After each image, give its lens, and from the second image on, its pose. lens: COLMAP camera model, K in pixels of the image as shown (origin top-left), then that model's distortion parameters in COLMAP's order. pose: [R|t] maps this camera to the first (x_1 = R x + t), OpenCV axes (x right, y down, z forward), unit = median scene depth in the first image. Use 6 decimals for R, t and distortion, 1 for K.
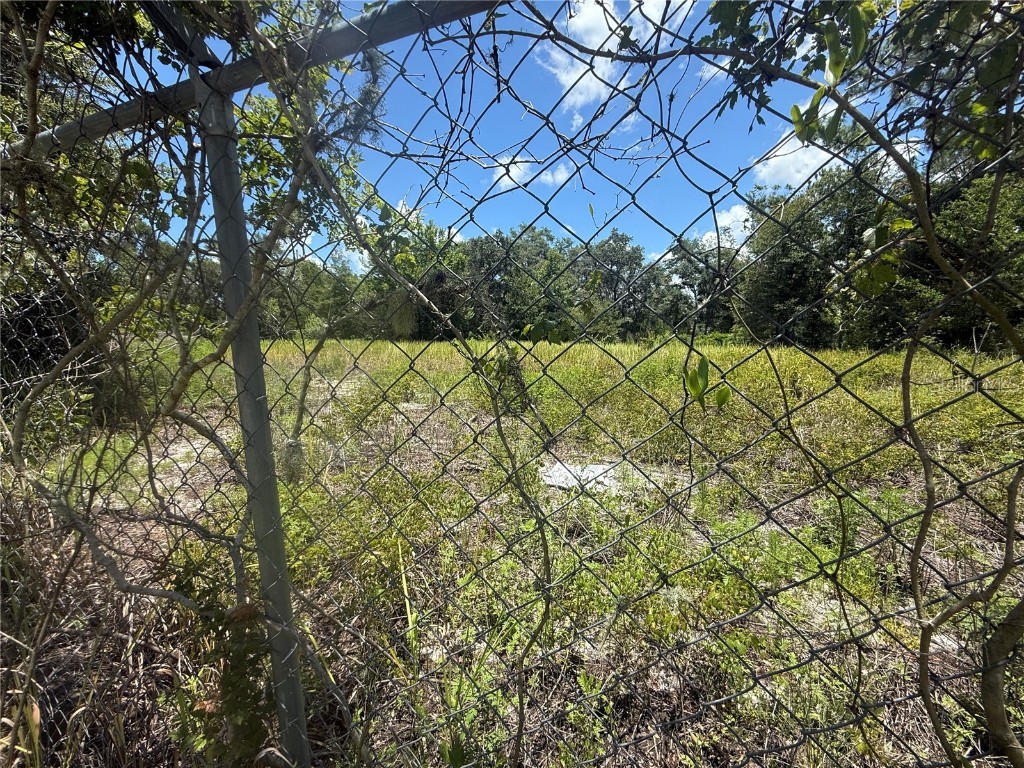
lens RADIAL K [[410.8, 0, 506.9], [0, 410.8, 384.6], [0, 0, 1]] dist [-0.000152, 0.000306]
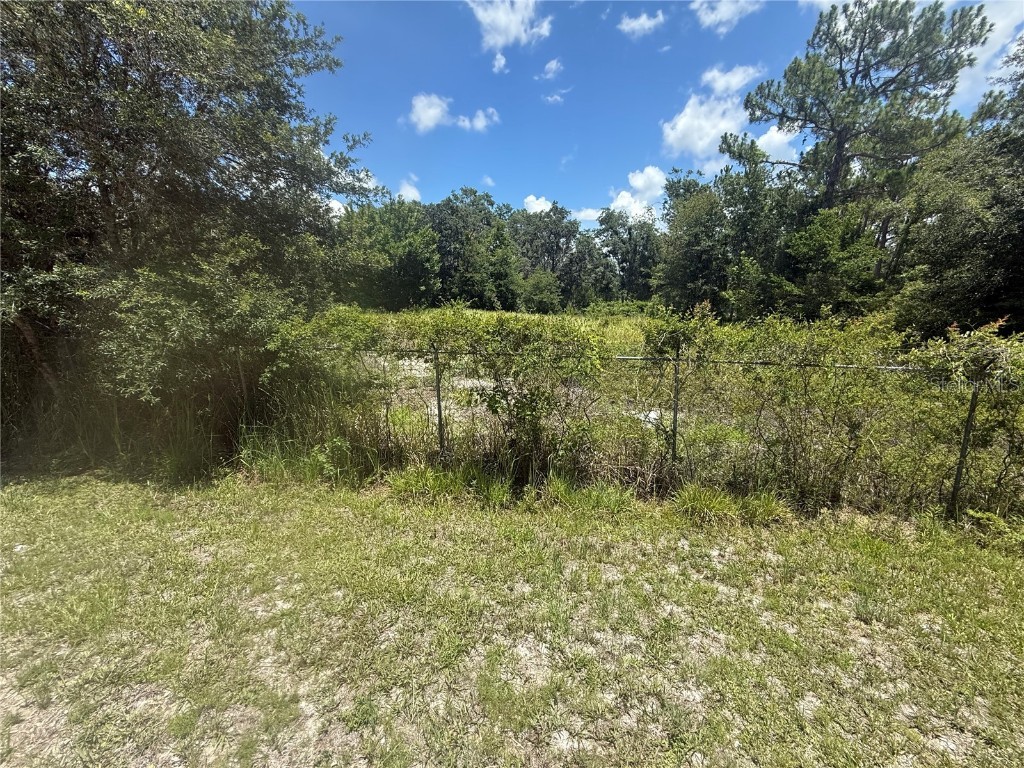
lens RADIAL K [[410.8, 0, 506.9], [0, 410.8, 384.6], [0, 0, 1]] dist [-0.000152, 0.000306]
pose [[0.981749, -0.021645, 0.188943, -0.074051], [0.001223, 0.994200, 0.107537, -0.014831], [-0.190175, -0.105343, 0.976082, -0.083458]]
